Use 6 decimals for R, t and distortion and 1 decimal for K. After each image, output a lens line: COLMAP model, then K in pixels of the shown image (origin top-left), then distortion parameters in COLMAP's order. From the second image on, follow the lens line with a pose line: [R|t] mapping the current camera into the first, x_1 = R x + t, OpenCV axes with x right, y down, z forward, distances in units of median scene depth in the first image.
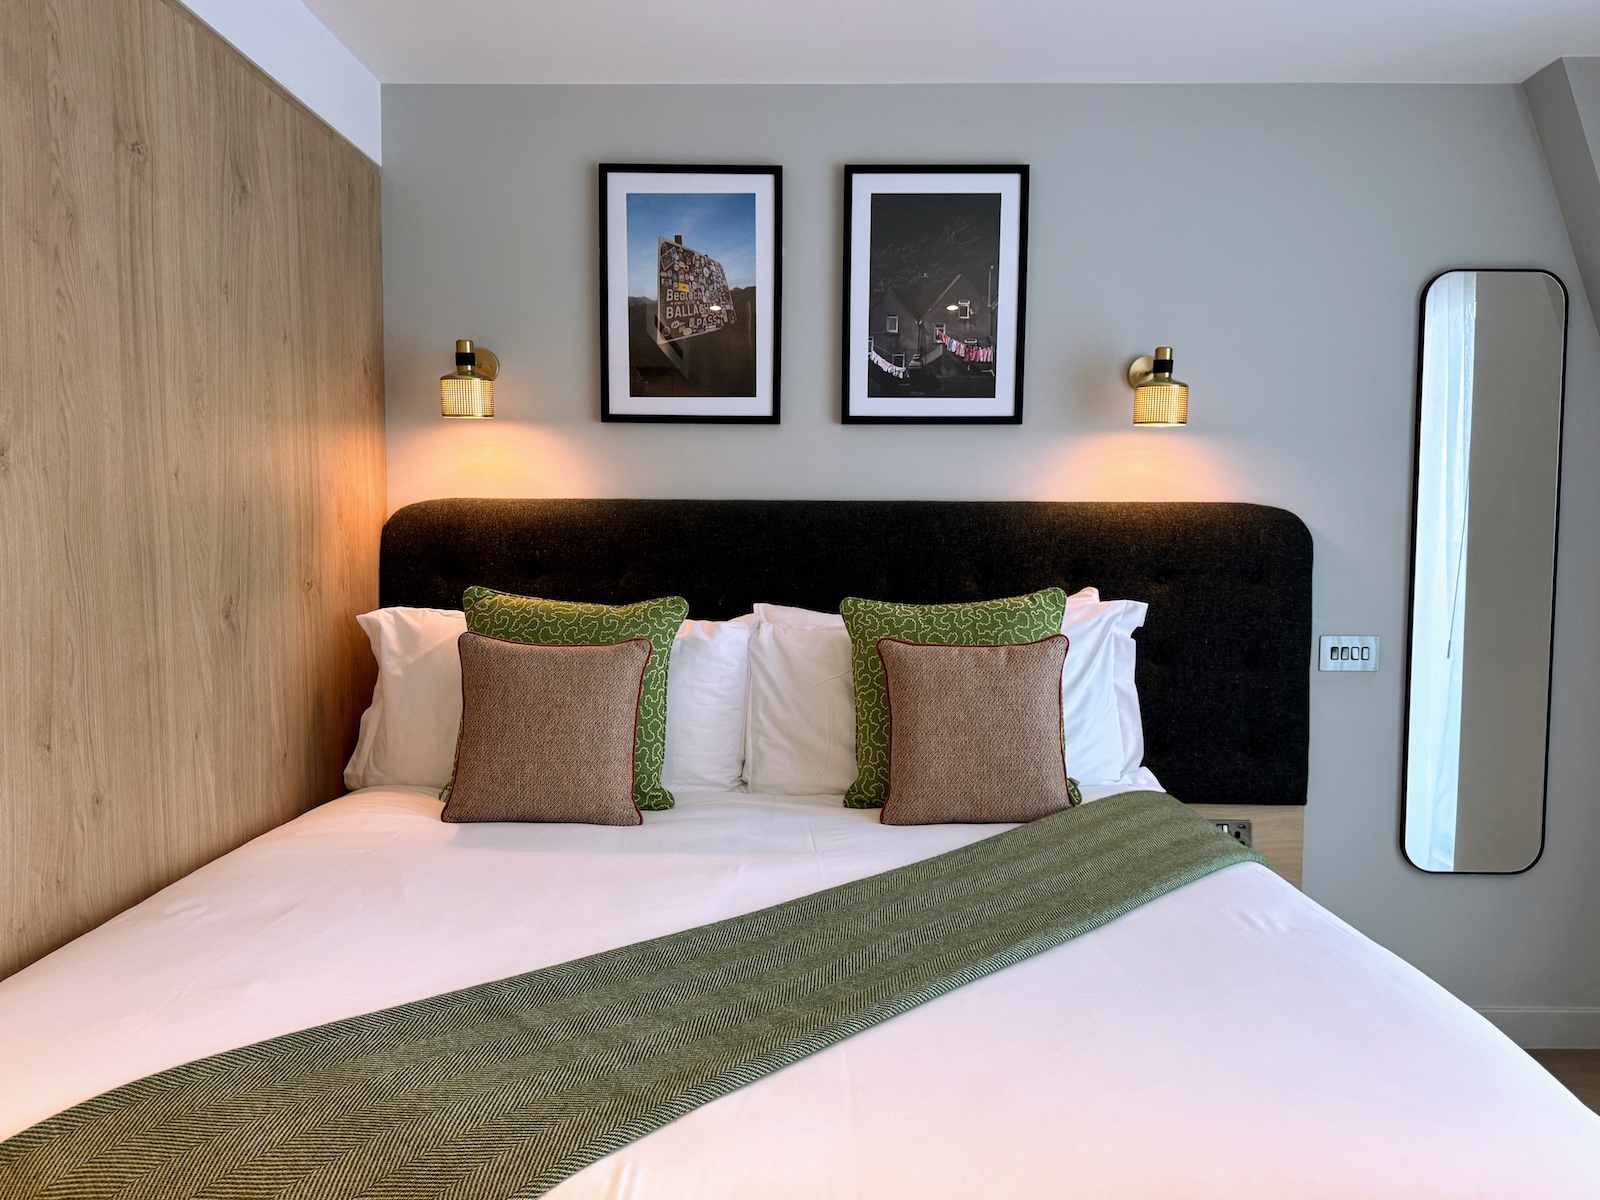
lens RADIAL K [[1210.5, 0, 777.1], [0, 1210.5, 624.2], [0, 0, 1]] dist [0.093255, -0.003270]
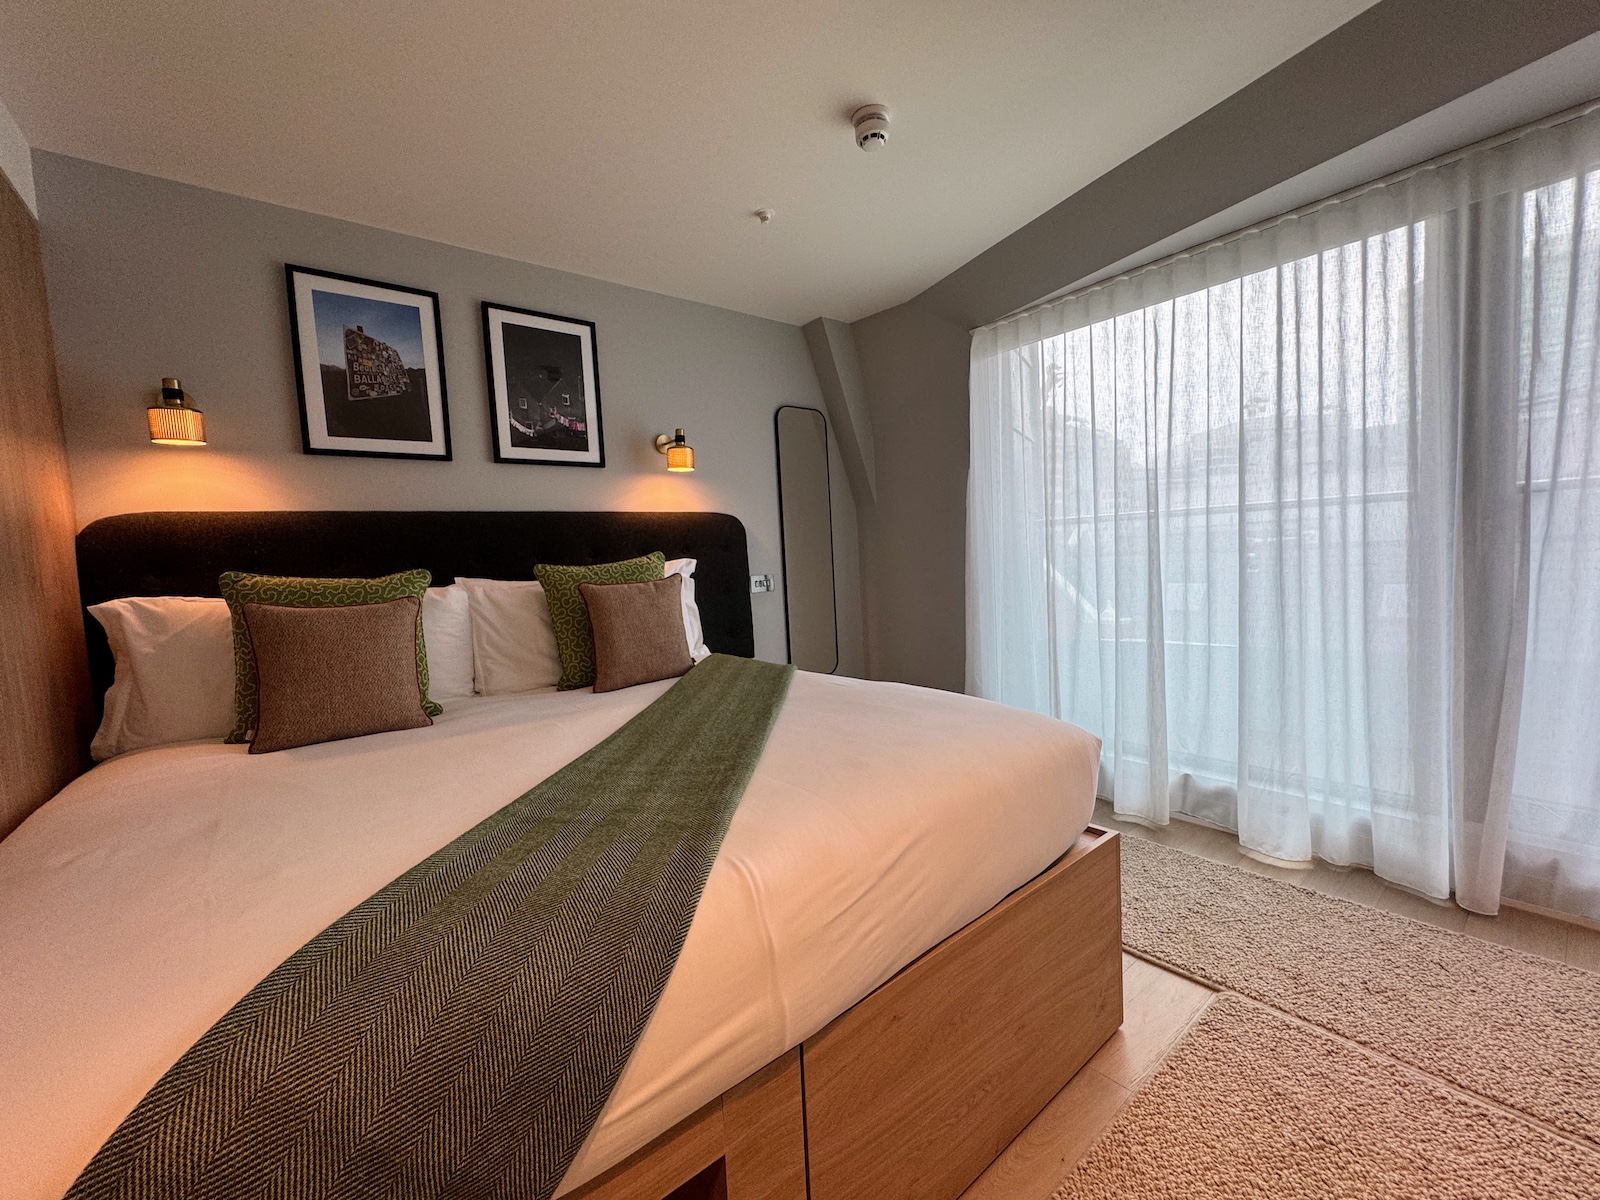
lens RADIAL K [[635.9, 0, 808.5], [0, 635.9, 600.5], [0, 0, 1]] dist [-0.002204, -0.000014]
pose [[0.769130, -0.095411, 0.631930, -0.195245], [0.105223, 0.994204, 0.022040, 0.043133], [-0.630371, 0.049542, 0.774712, 0.123383]]
